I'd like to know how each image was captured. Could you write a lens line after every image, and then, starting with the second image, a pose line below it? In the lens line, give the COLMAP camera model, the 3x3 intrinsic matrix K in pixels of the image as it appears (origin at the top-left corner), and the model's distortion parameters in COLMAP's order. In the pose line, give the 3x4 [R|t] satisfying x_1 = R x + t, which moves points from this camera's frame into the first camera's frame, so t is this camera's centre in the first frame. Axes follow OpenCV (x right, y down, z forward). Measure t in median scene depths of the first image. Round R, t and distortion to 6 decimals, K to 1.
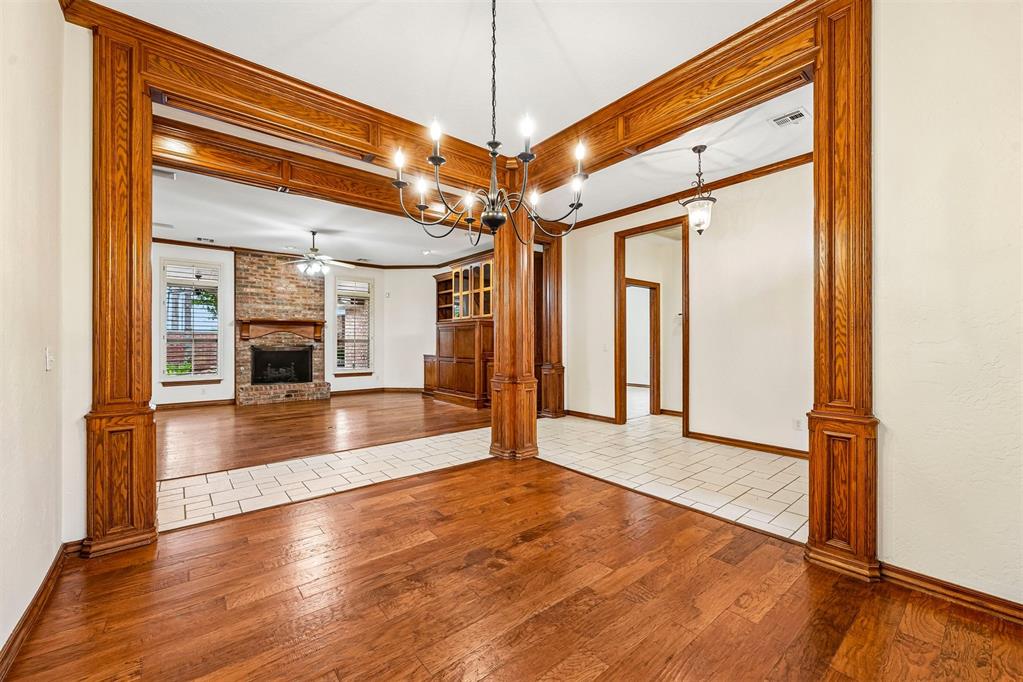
lens RADIAL K [[408.6, 0, 513.3], [0, 408.6, 344.2], [0, 0, 1]] dist [-0.001793, 0.000201]
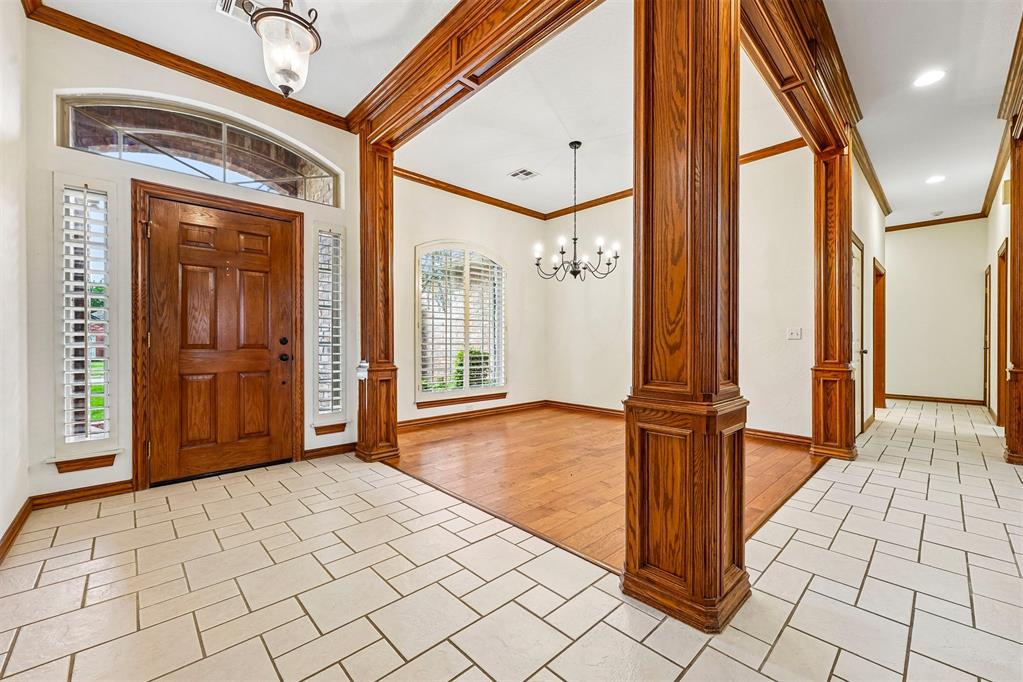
lens RADIAL K [[408.6, 0, 514.6], [0, 408.6, 341.5], [0, 0, 1]] dist [-0.001793, 0.000201]
pose [[-0.997741, 0.004707, -0.067018, 0.099383], [0.004423, 0.999981, 0.004390, 0.015301], [0.067038, 0.004084, -0.997742, 0.731291]]
